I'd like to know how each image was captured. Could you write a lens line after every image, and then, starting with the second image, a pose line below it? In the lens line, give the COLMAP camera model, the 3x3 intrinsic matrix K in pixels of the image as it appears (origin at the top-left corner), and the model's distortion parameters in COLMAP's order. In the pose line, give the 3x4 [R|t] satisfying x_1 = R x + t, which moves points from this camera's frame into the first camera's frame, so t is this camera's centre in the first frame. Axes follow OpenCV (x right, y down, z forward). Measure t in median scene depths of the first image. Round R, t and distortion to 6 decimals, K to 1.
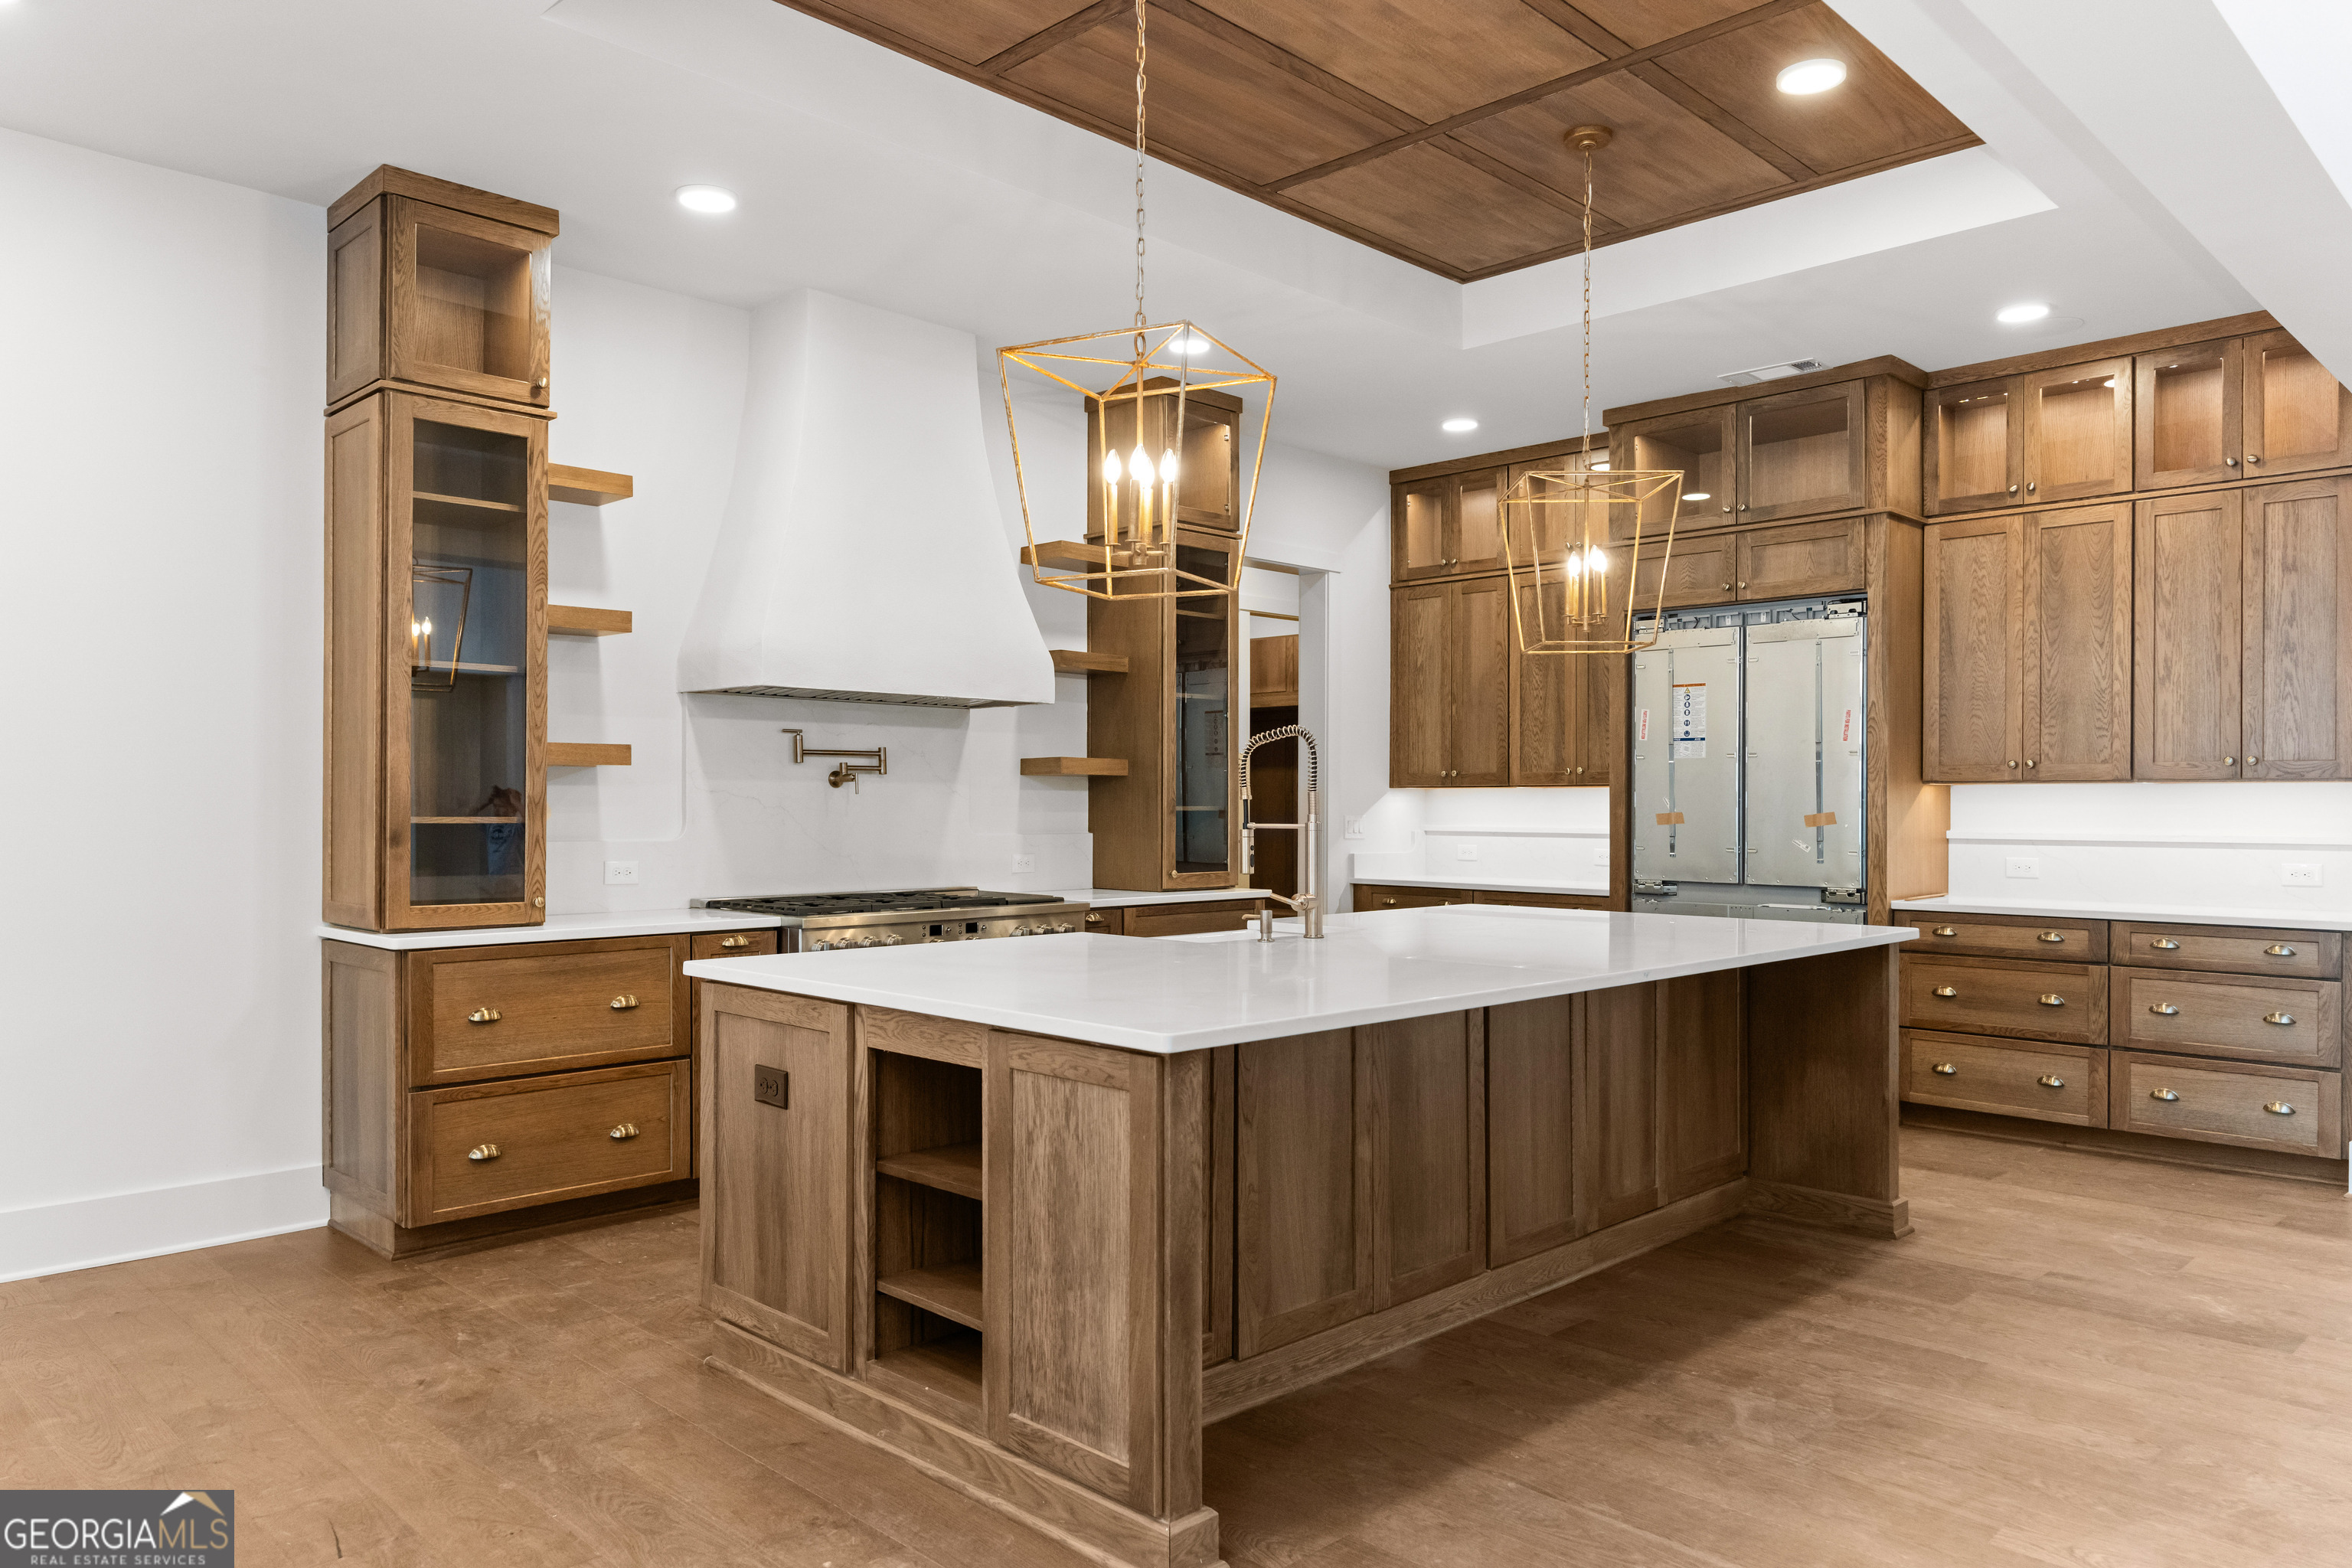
lens RADIAL K [[1601.9, 0, 1176.0], [0, 1601.9, 784.0], [0, 0, 1]] dist [-0.000591, 0.001724]
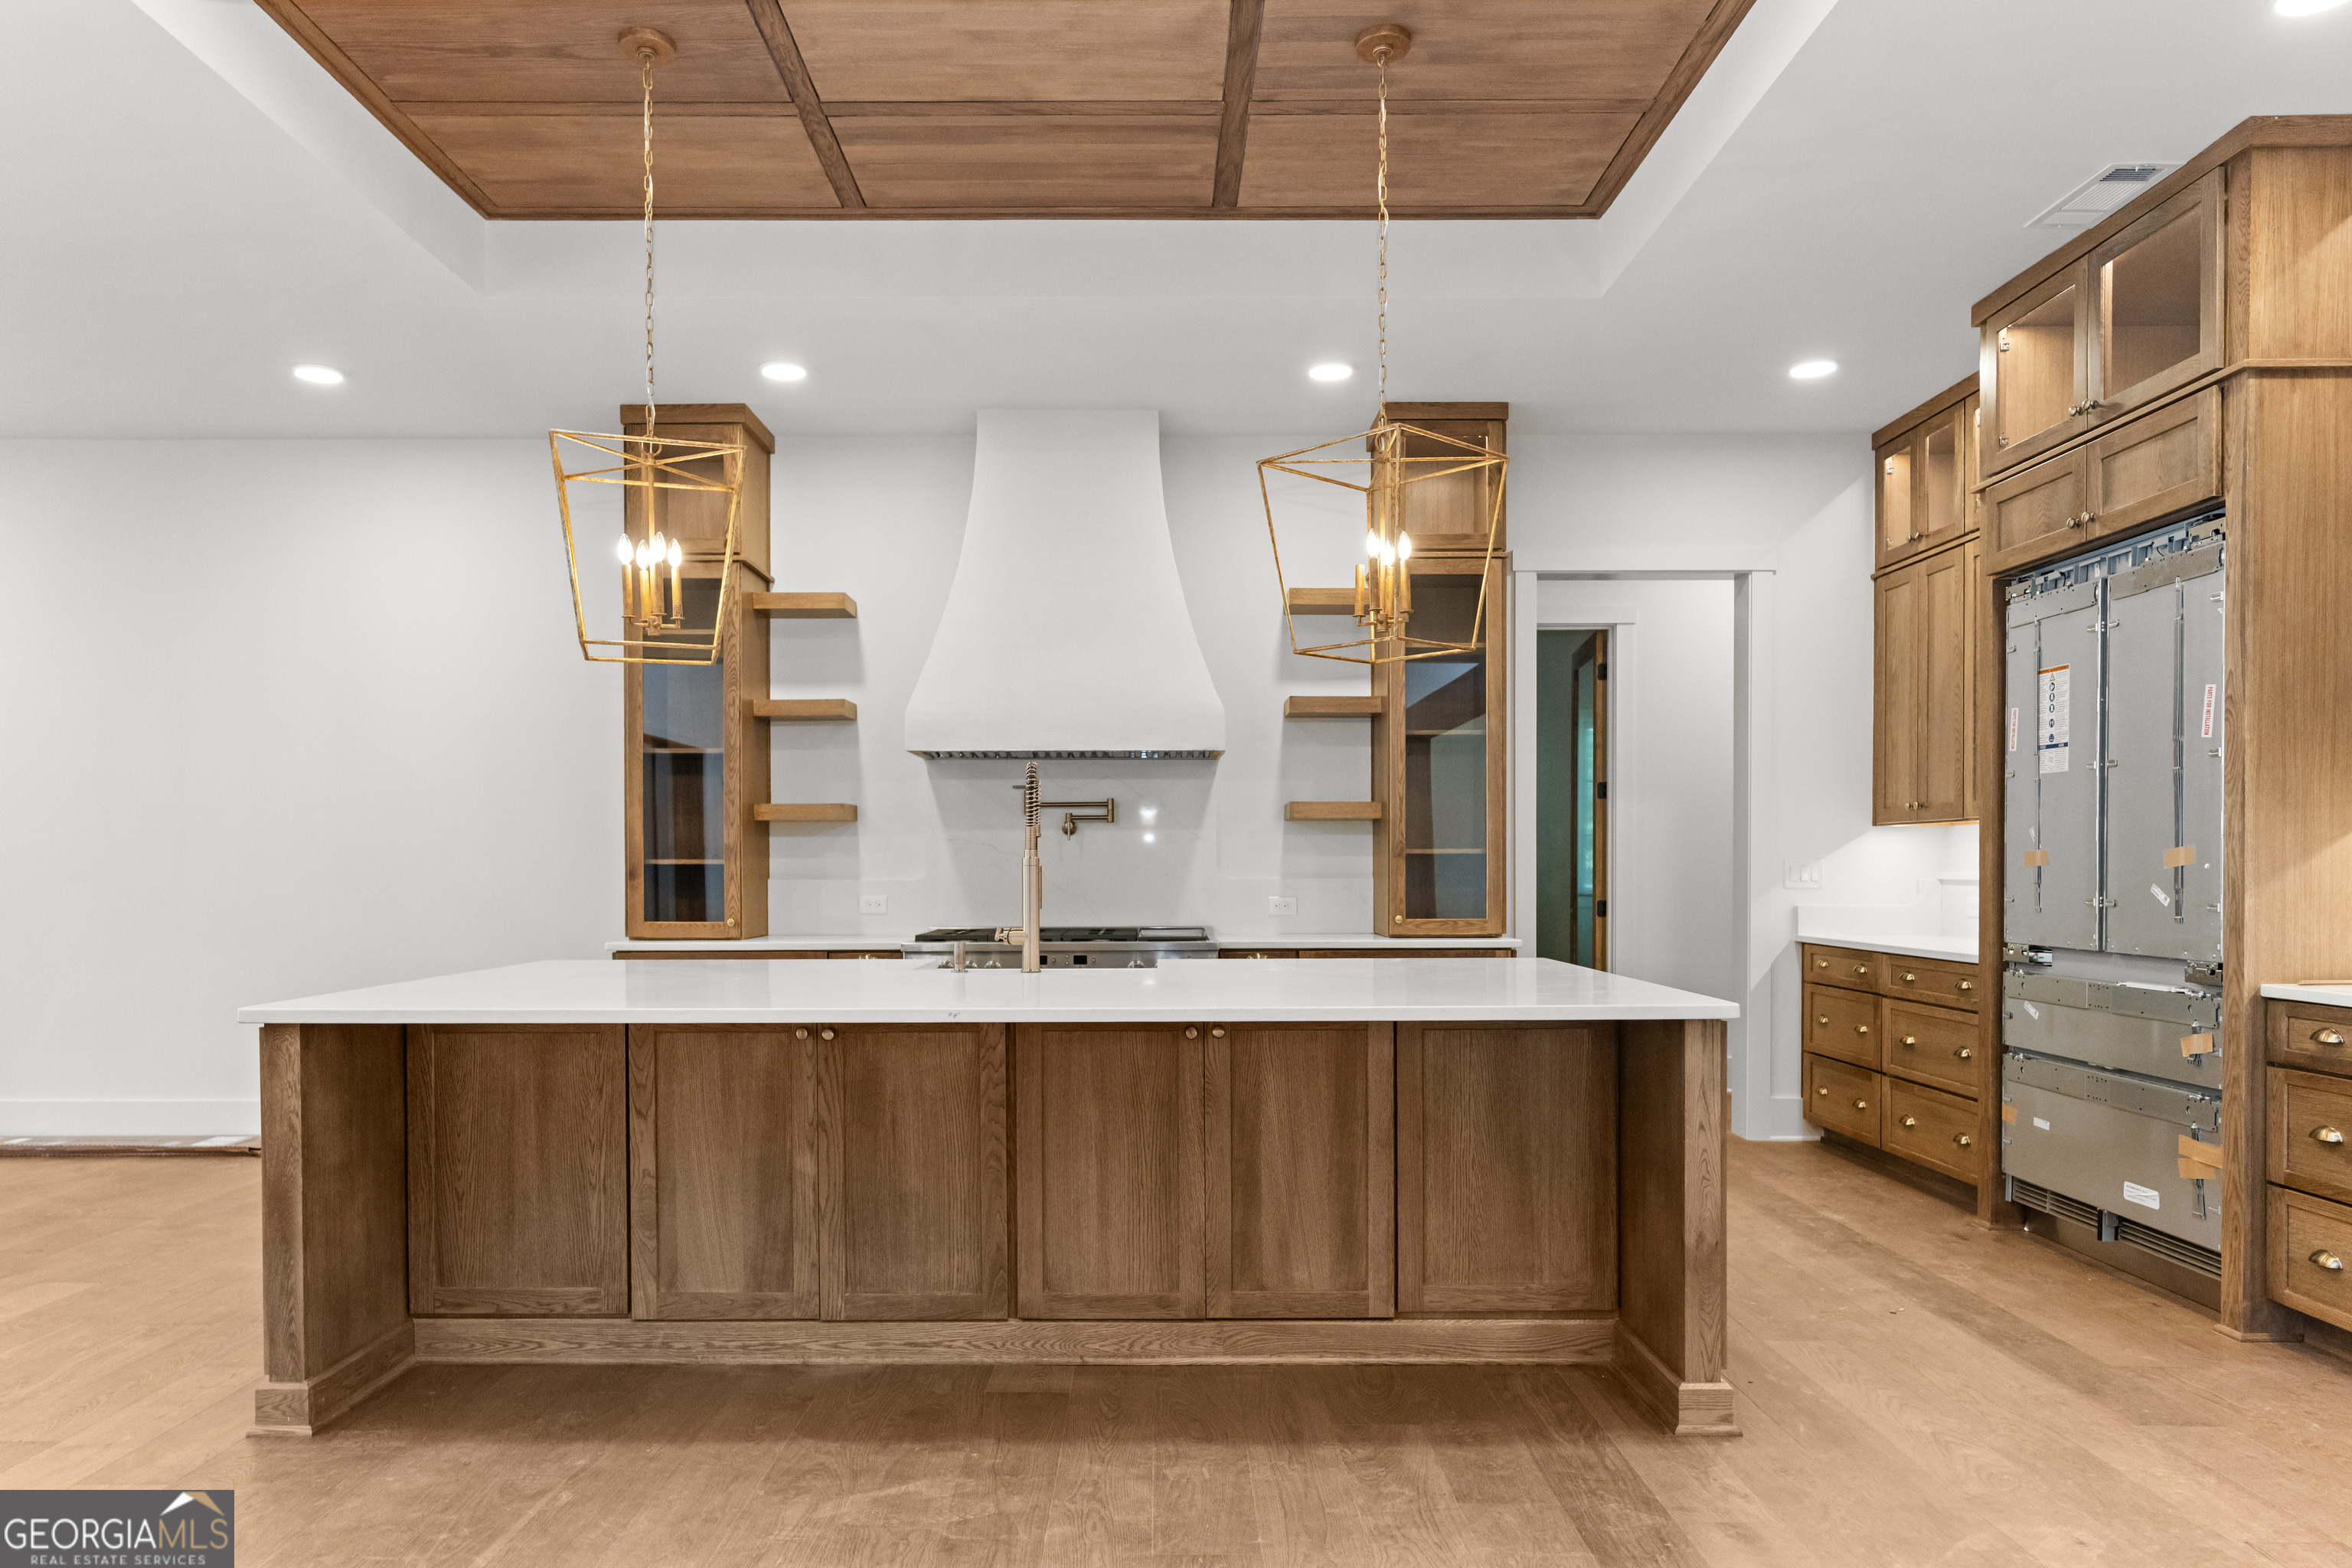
lens RADIAL K [[1514.5, 0, 1135.2], [0, 1514.5, 873.3], [0, 0, 1]] dist [-0.000678, 0.003019]
pose [[0.698701, -0.000706, -0.715414, 0.629026], [0.013871, 0.999825, 0.012561, 0.017411], [0.715279, -0.018700, 0.698588, 0.294482]]
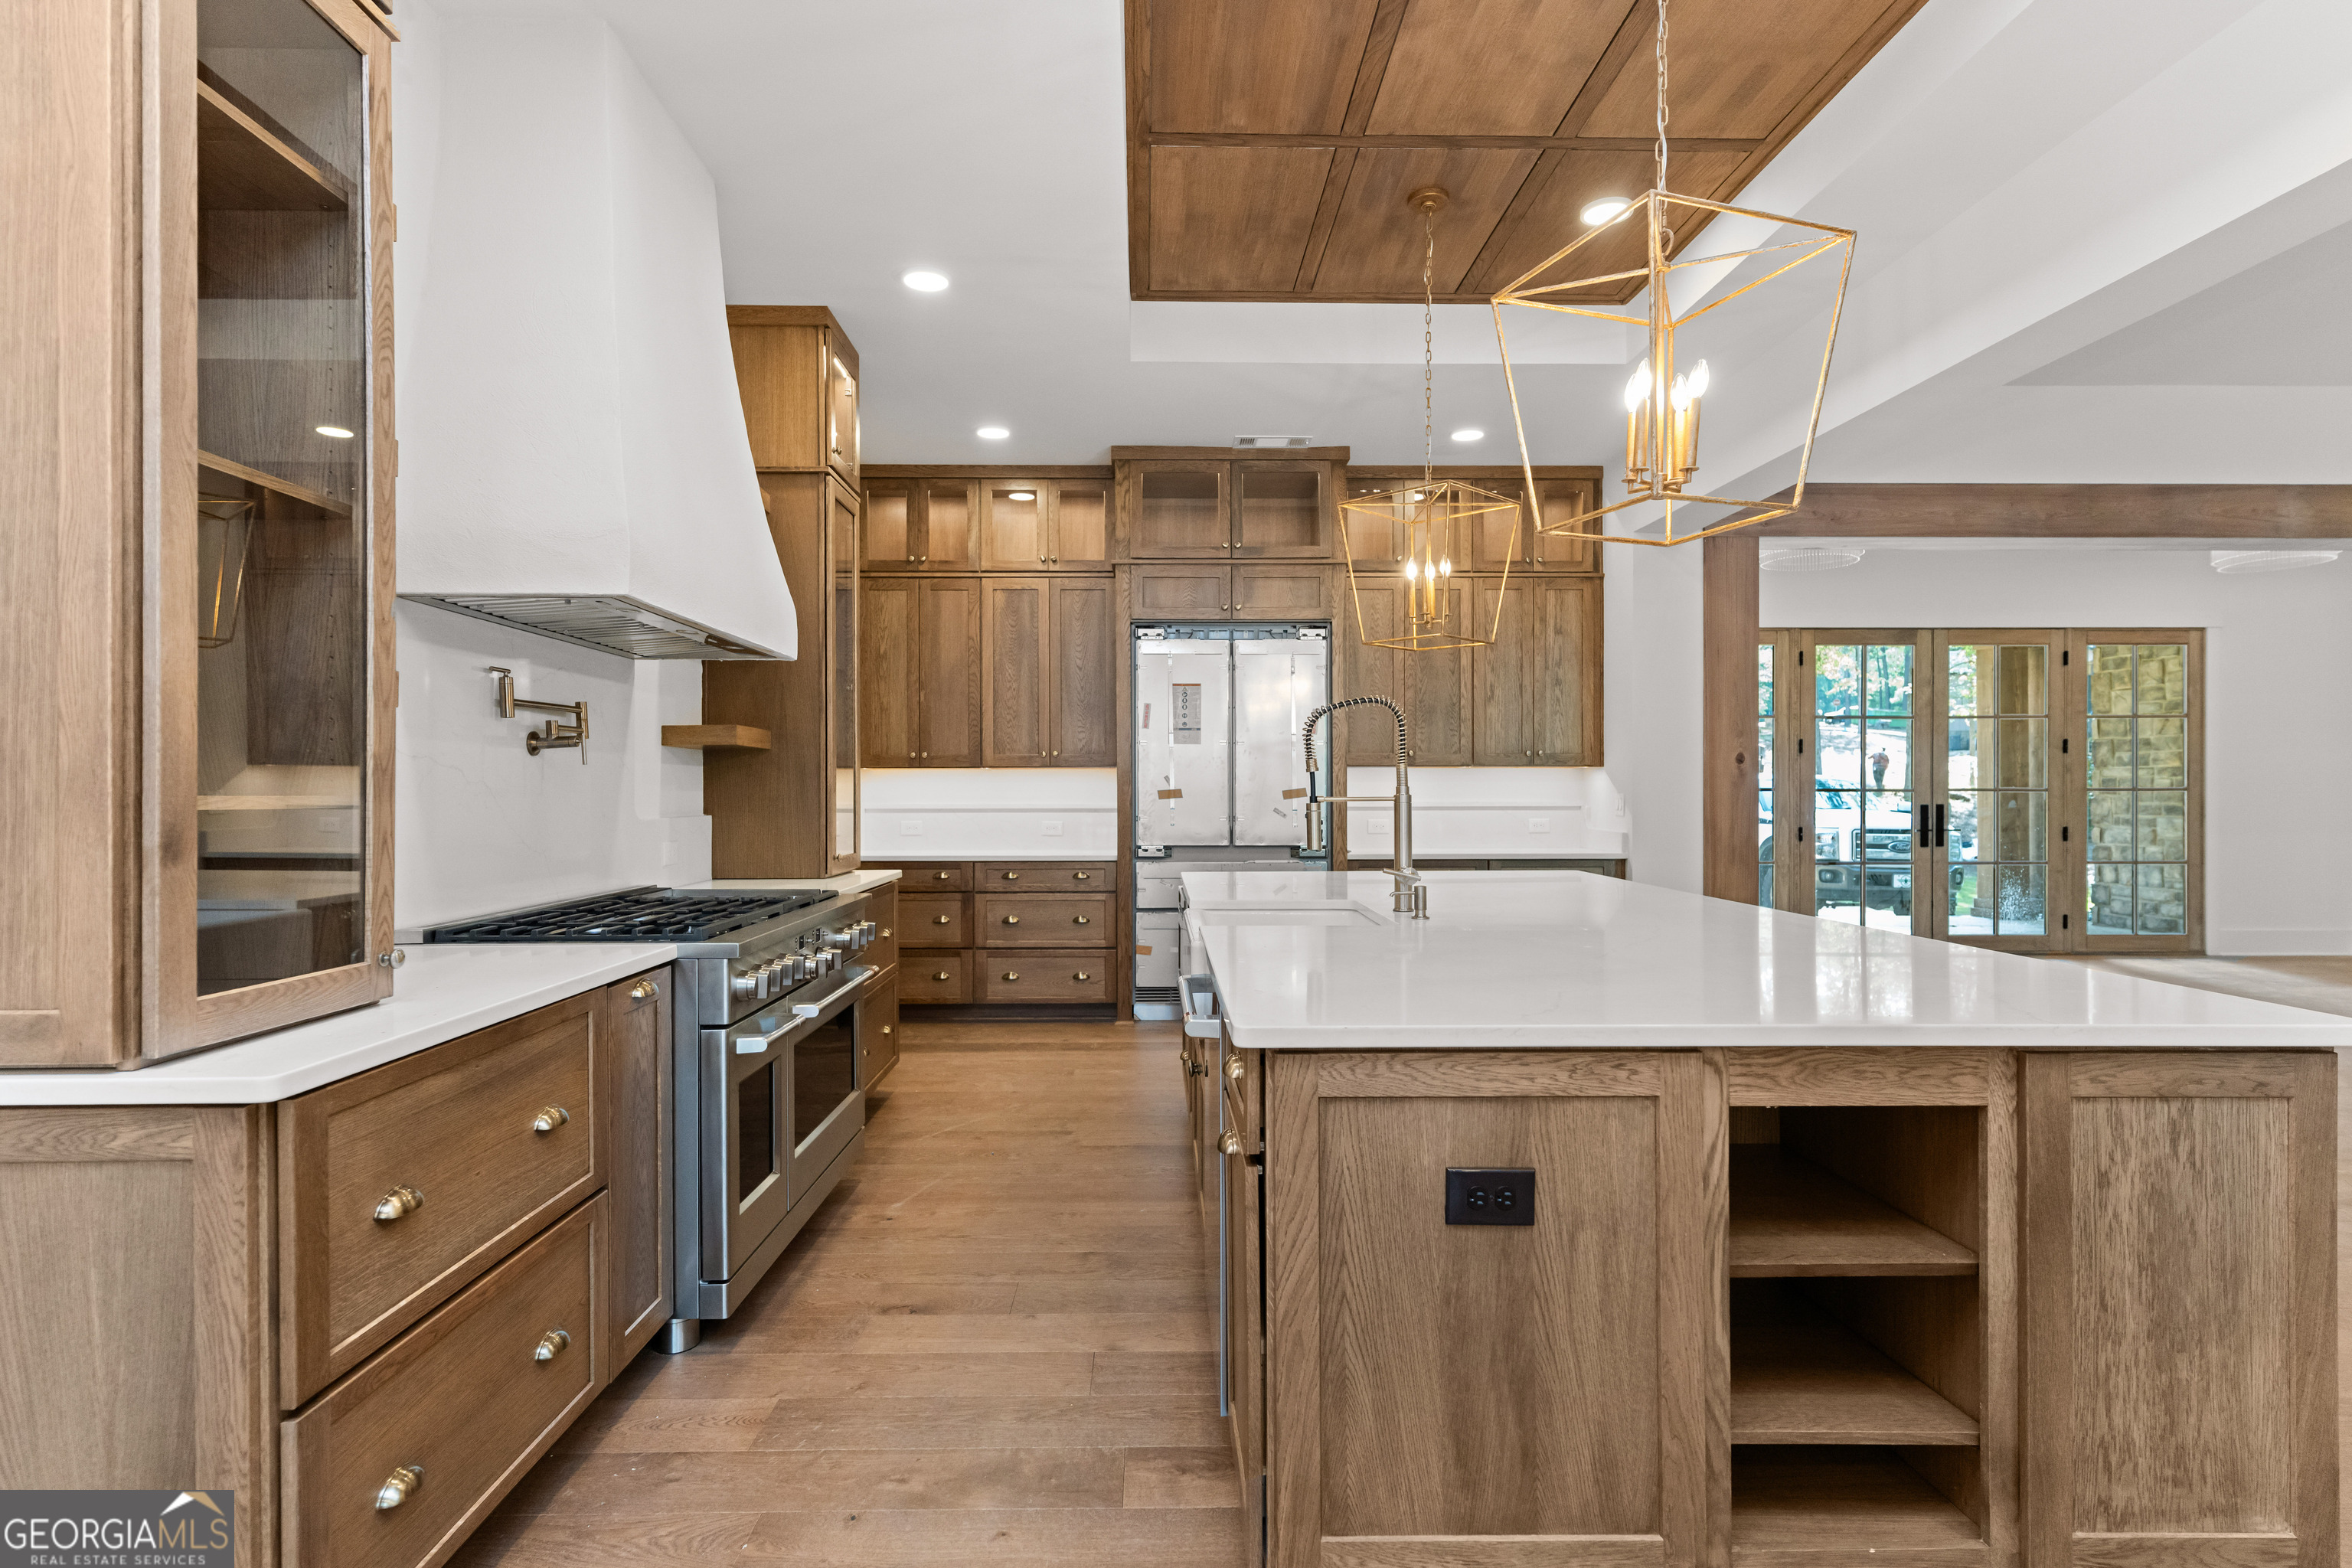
lens RADIAL K [[1192.9, 0, 1176.0], [0, 1192.9, 784.0], [0, 0, 1]] dist [0.004971, 0.001072]
pose [[0.692200, -0.000195, 0.721705, -0.418820], [-0.005674, 0.999968, 0.005712, 0.010894], [-0.721683, -0.008049, 0.692177, 0.456665]]
